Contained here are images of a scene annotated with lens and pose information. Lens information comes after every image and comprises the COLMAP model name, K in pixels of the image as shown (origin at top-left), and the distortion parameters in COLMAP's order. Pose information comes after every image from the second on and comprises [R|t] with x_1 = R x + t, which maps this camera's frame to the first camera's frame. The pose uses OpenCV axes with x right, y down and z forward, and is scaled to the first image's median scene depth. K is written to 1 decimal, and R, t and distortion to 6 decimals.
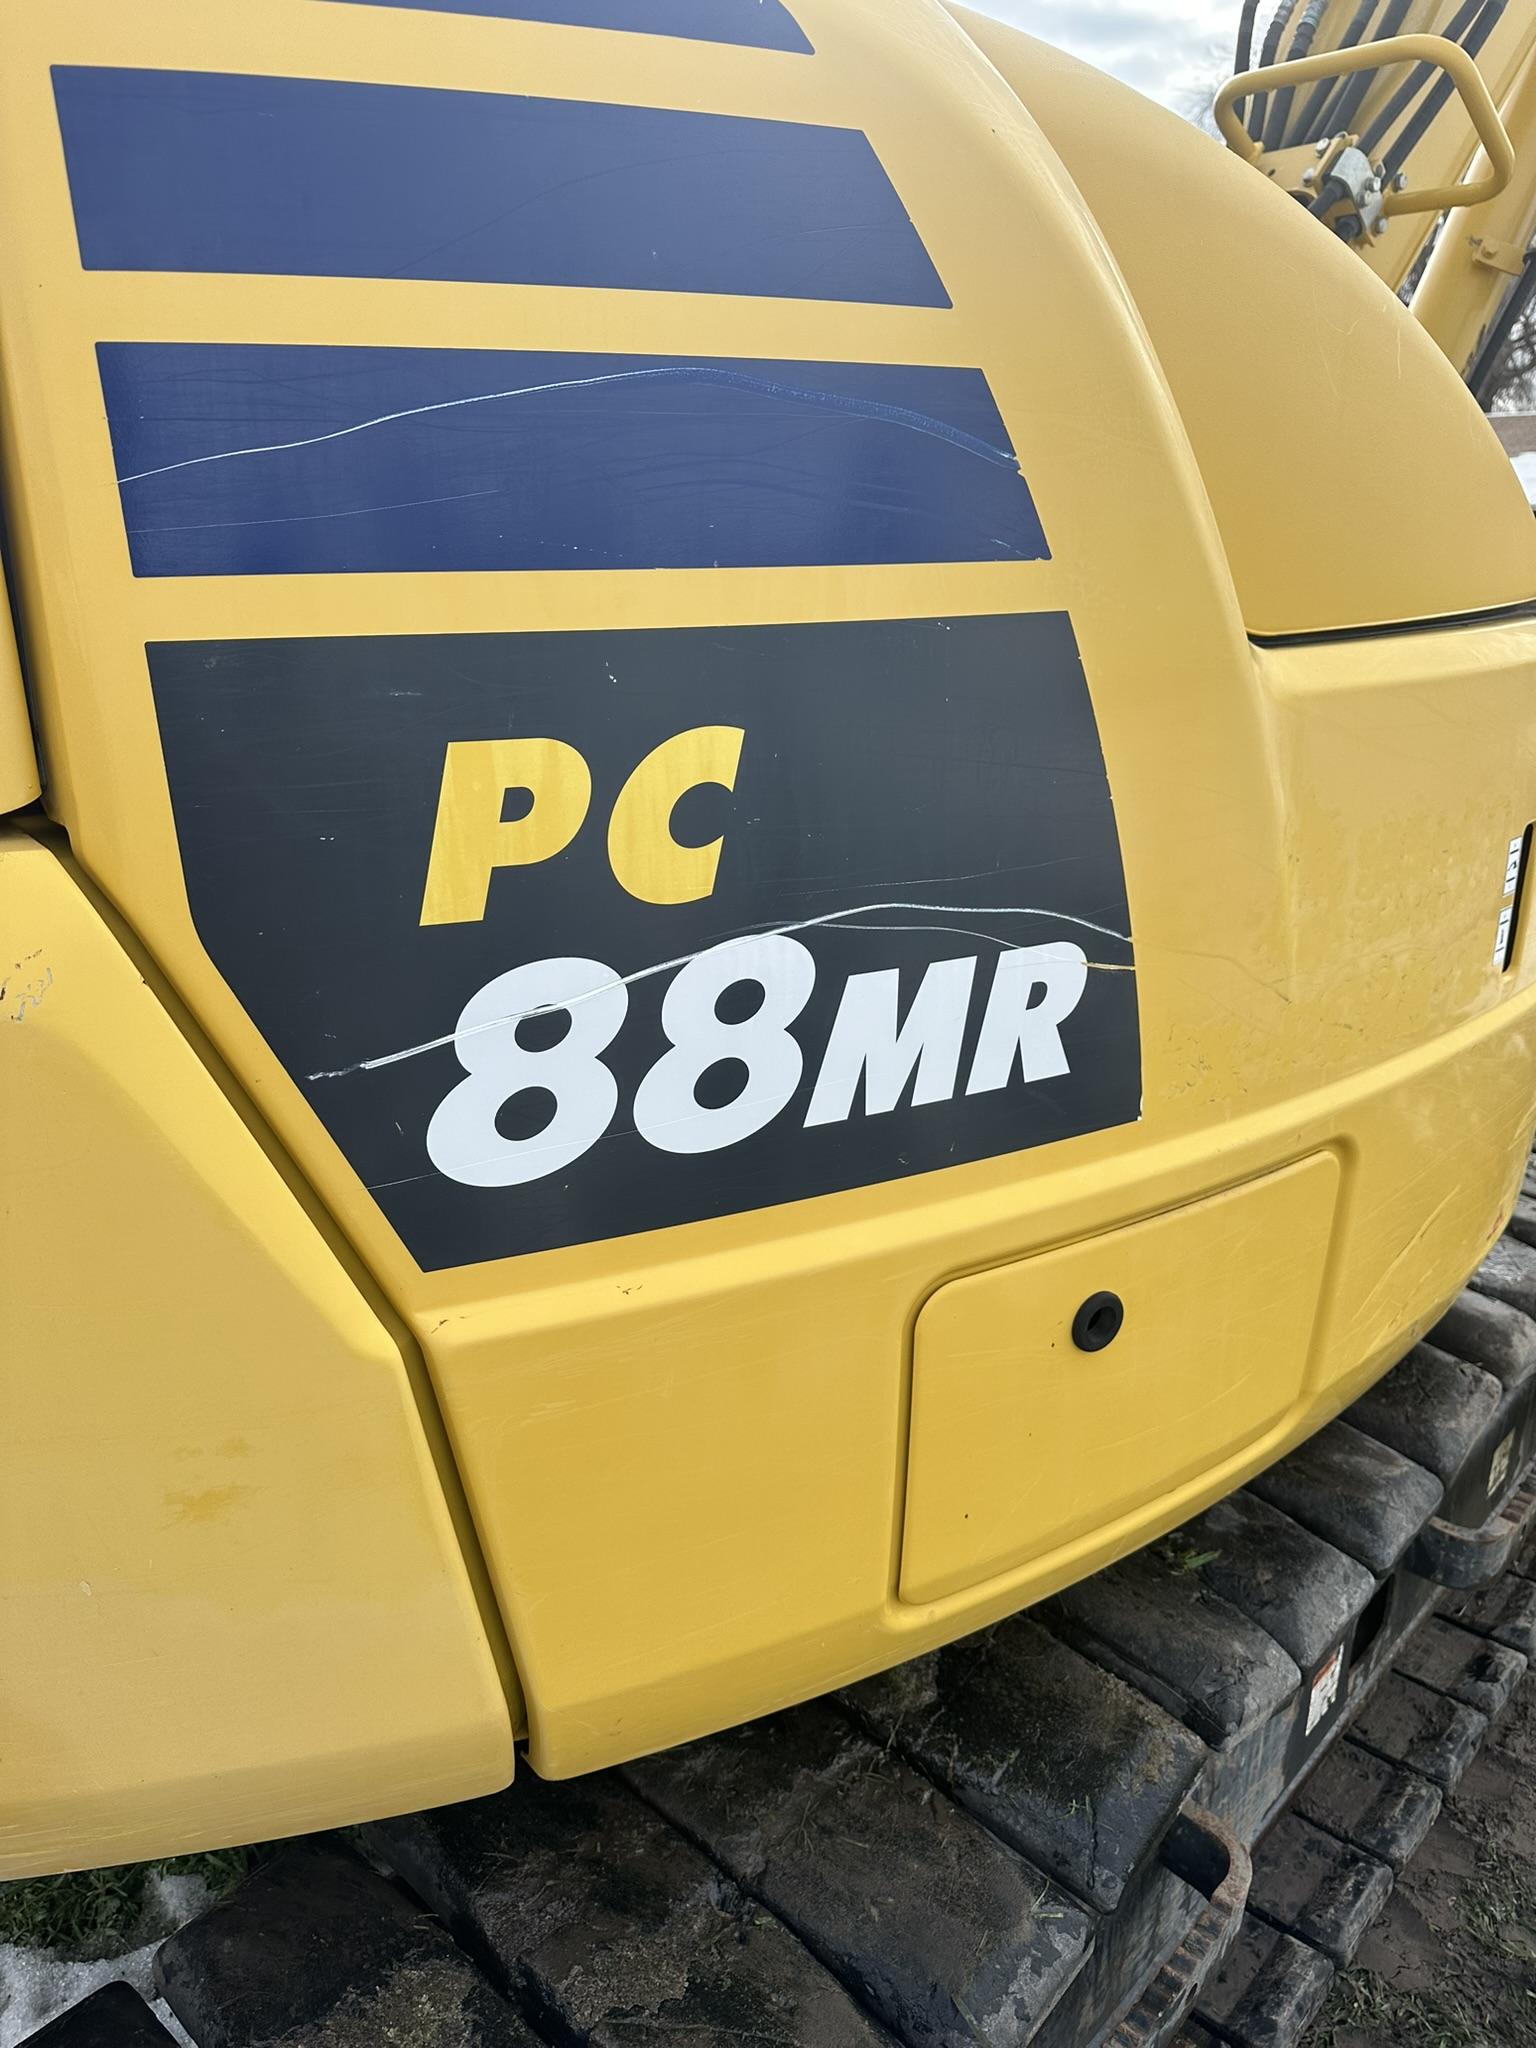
lens RADIAL K [[1461.6, 0, 762.0], [0, 1461.6, 1054.1], [0, 0, 1]] dist [0.008827, -0.000380]
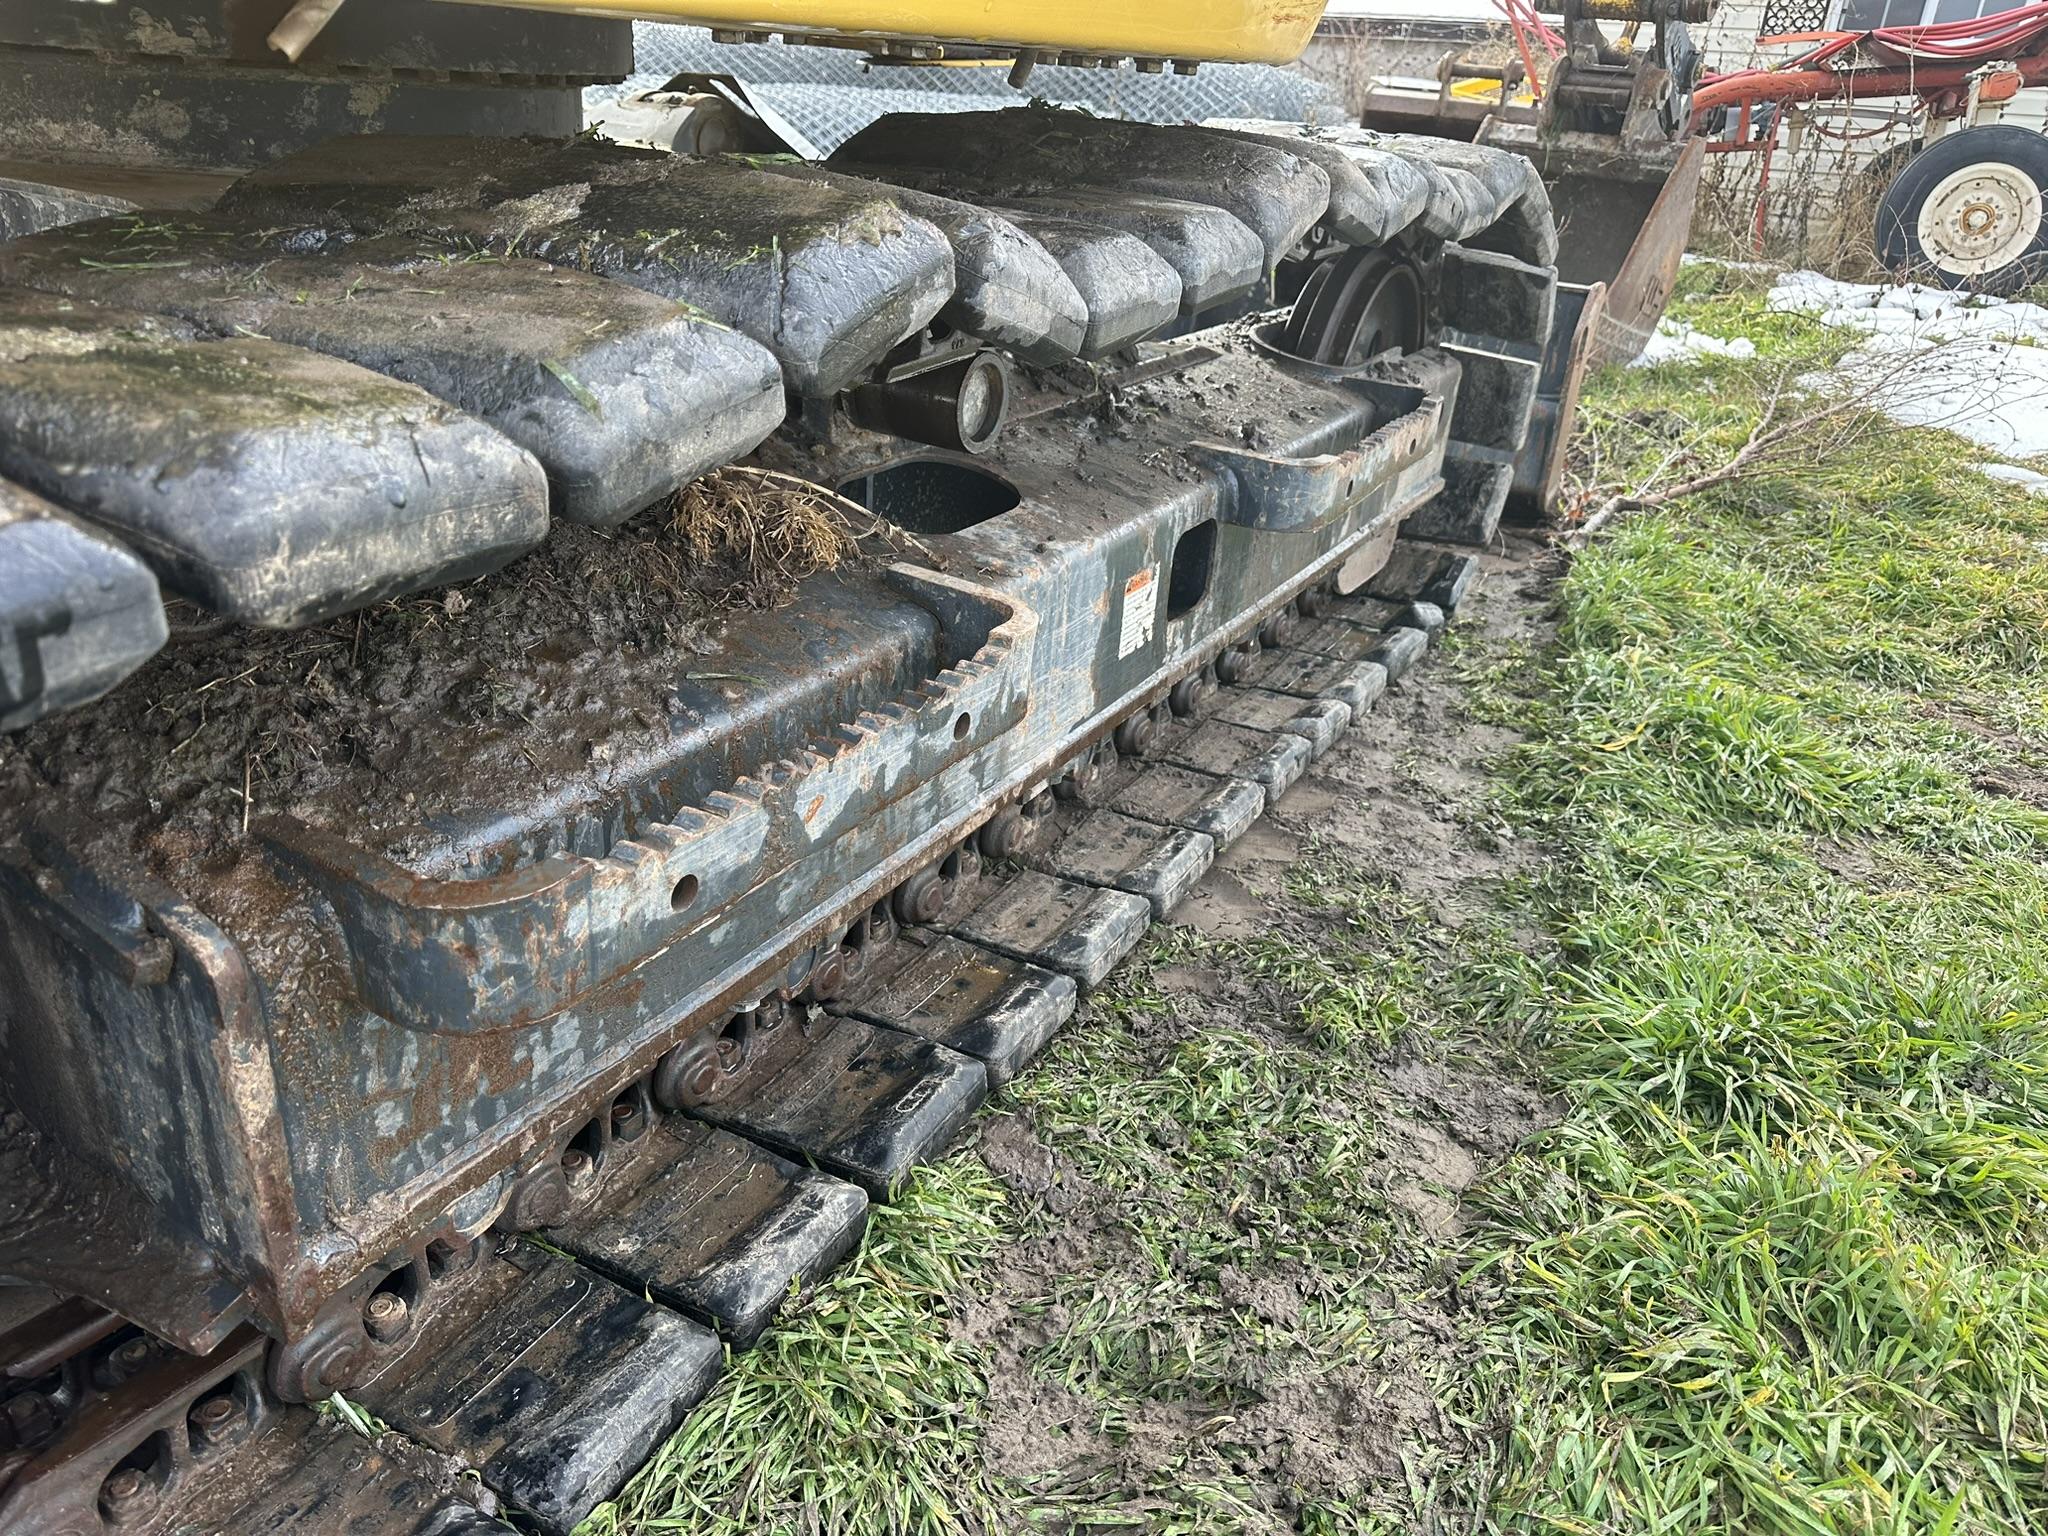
lens RADIAL K [[1440.2, 0, 1017.5], [0, 1440.2, 771.5], [0, 0, 1]] dist [0.139978, -0.231835]
pose [[0.967640, -0.044605, 0.248361, 0.089109], [0.017244, 0.993640, 0.111271, 0.411275], [-0.251745, -0.103388, 0.962255, 0.168284]]
